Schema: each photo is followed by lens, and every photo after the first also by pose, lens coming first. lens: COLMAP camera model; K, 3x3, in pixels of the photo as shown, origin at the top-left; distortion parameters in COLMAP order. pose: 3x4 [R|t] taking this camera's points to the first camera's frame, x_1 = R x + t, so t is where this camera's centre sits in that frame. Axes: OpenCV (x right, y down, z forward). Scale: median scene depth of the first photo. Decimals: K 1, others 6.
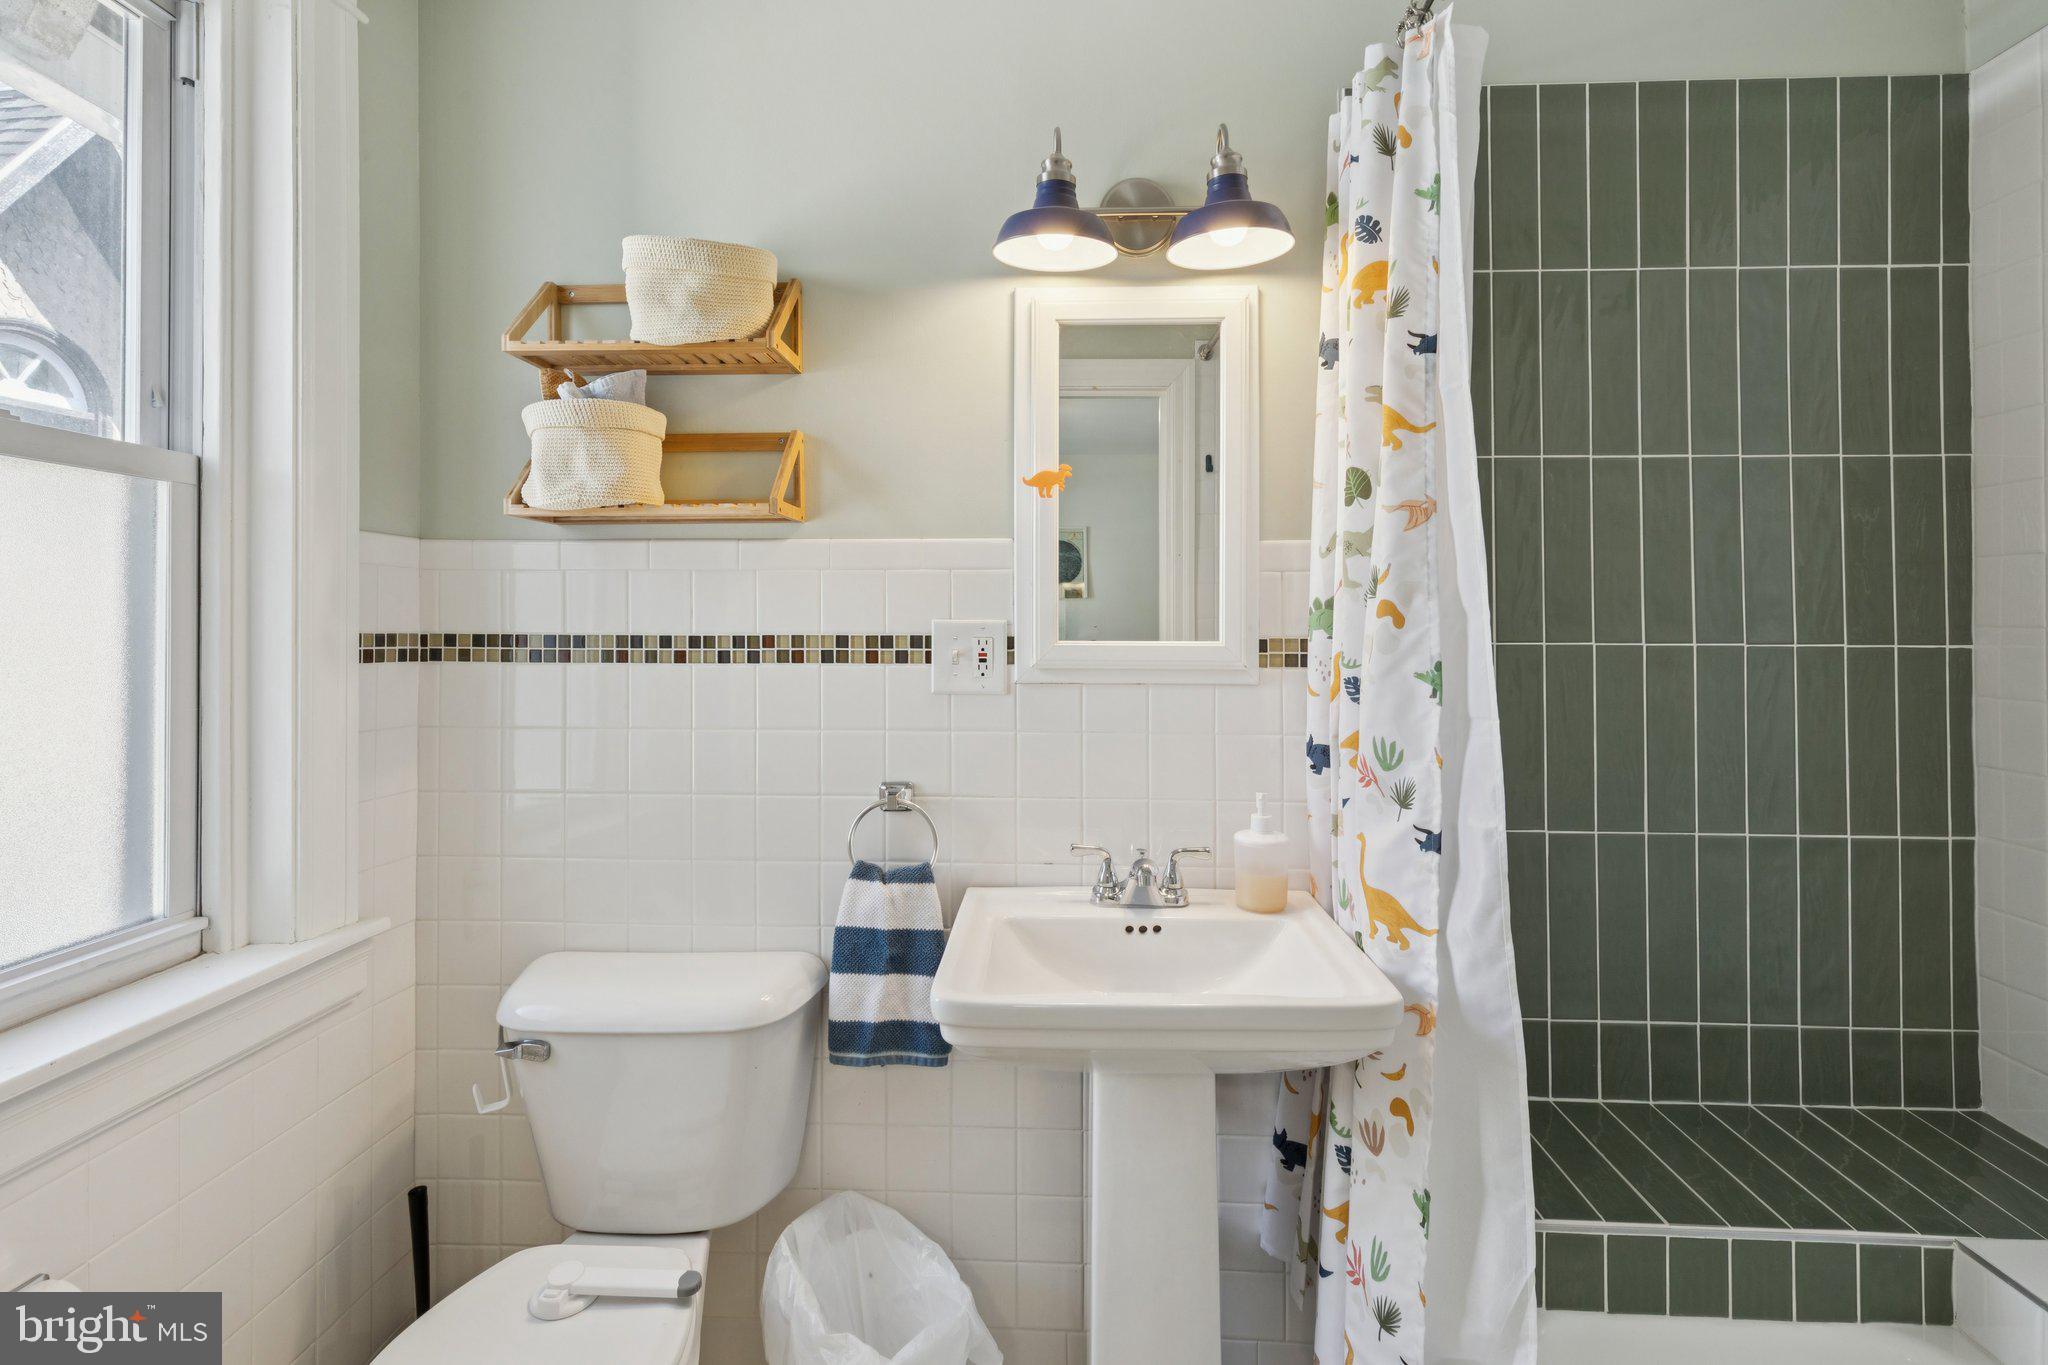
lens RADIAL K [[944.2, 0, 1036.4], [0, 944.2, 619.5], [0, 0, 1]] dist [0.003256, -0.000219]
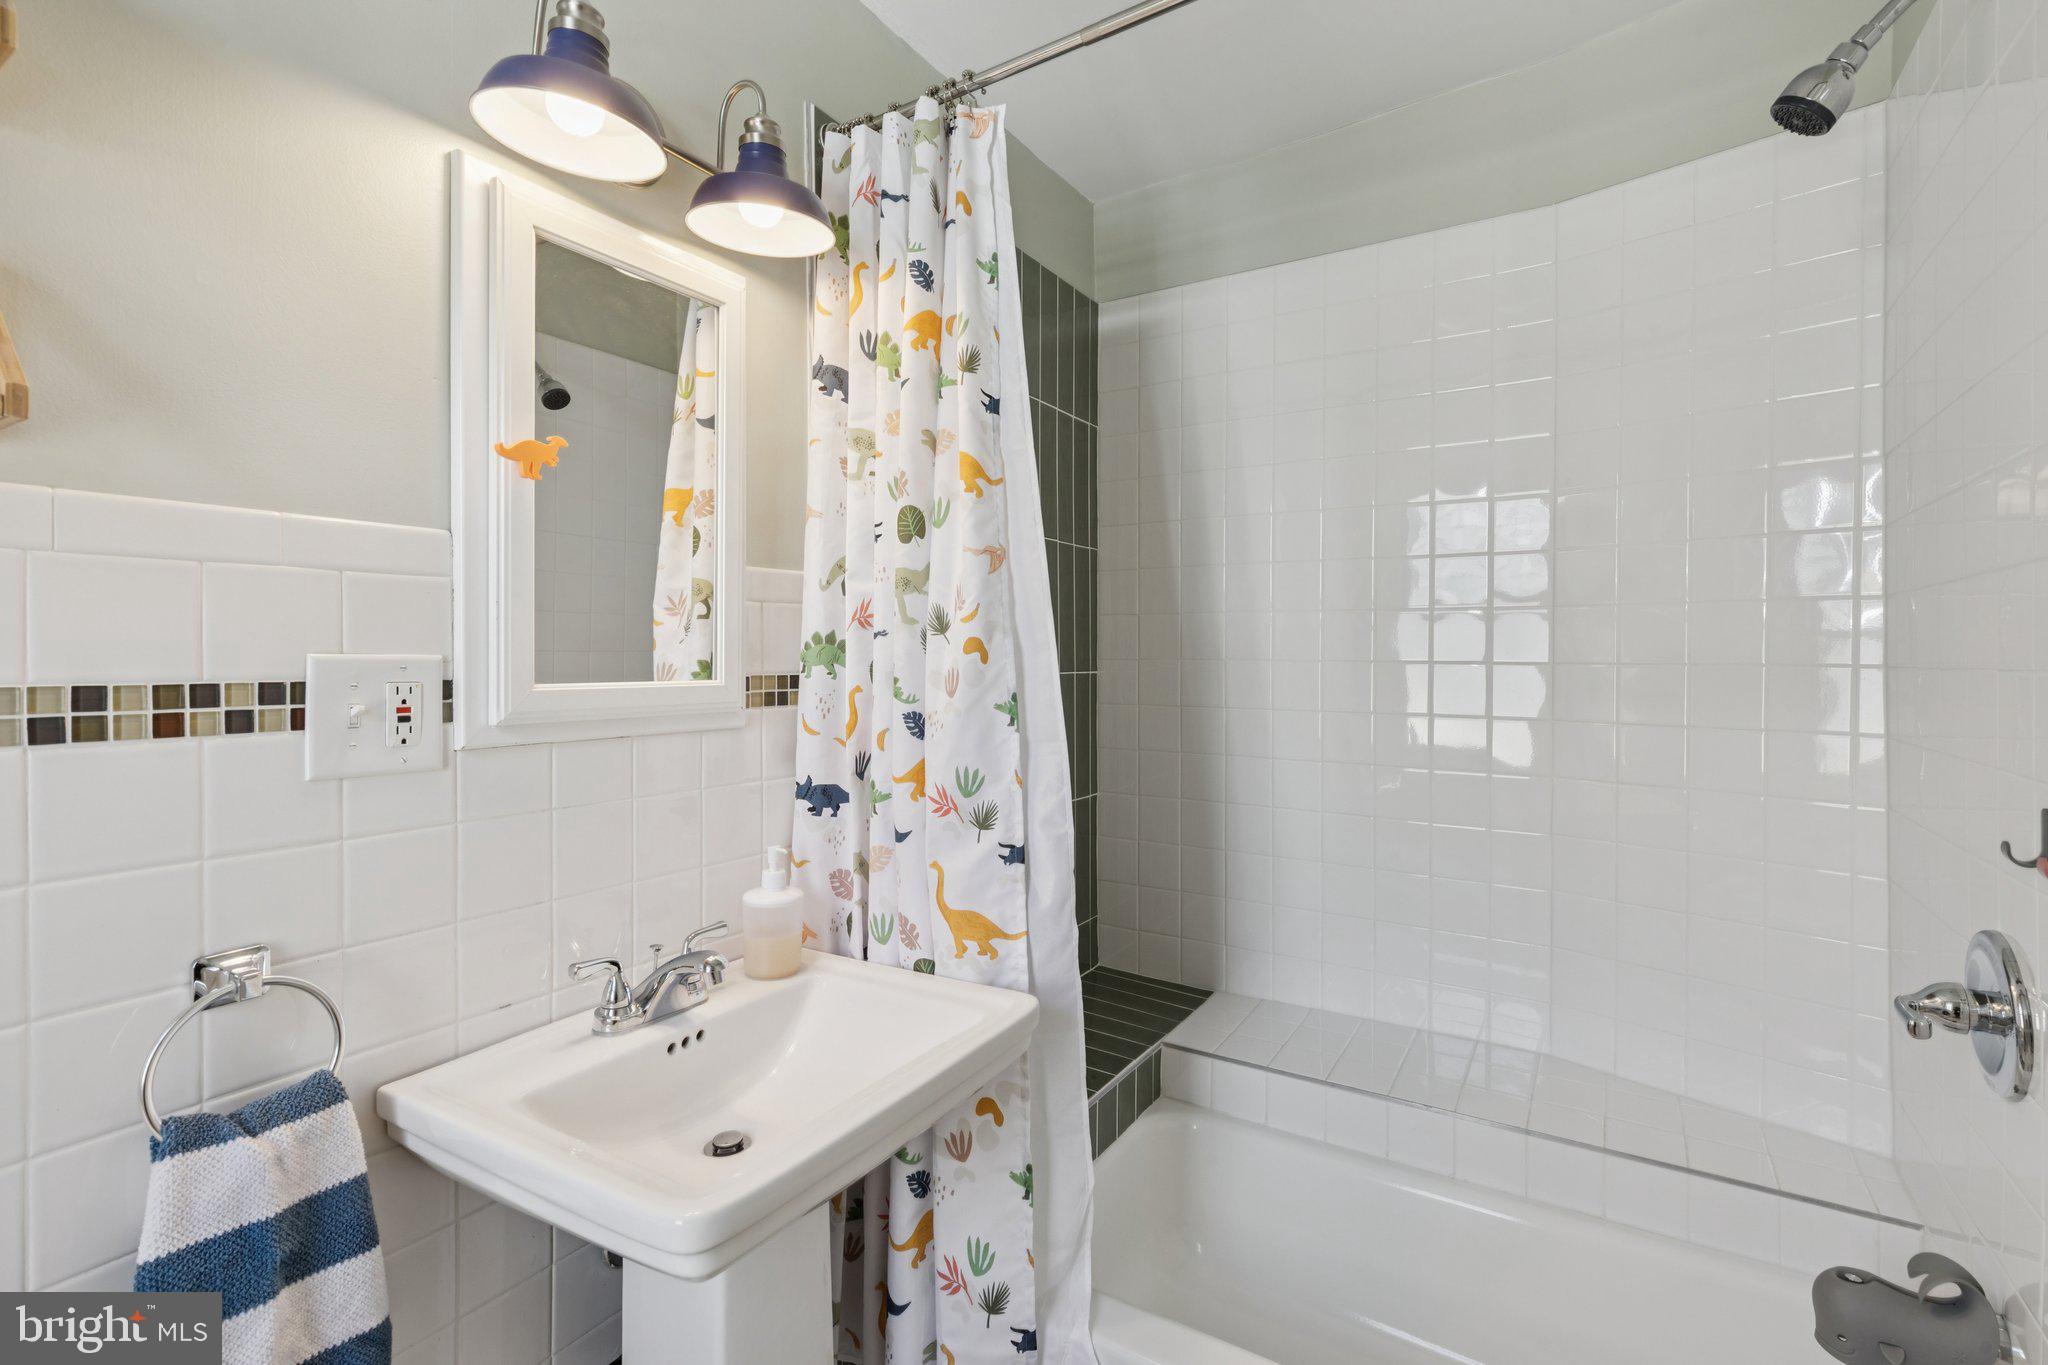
lens RADIAL K [[931.3, 0, 1031.5], [0, 931.3, 656.0], [0, 0, 1]] dist [0.003943, 0.000130]
pose [[0.491715, -0.002403, 0.870753, -0.420872], [-0.004848, 0.999973, 0.005498, -0.004533], [-0.870743, -0.006925, 0.491690, 0.350747]]
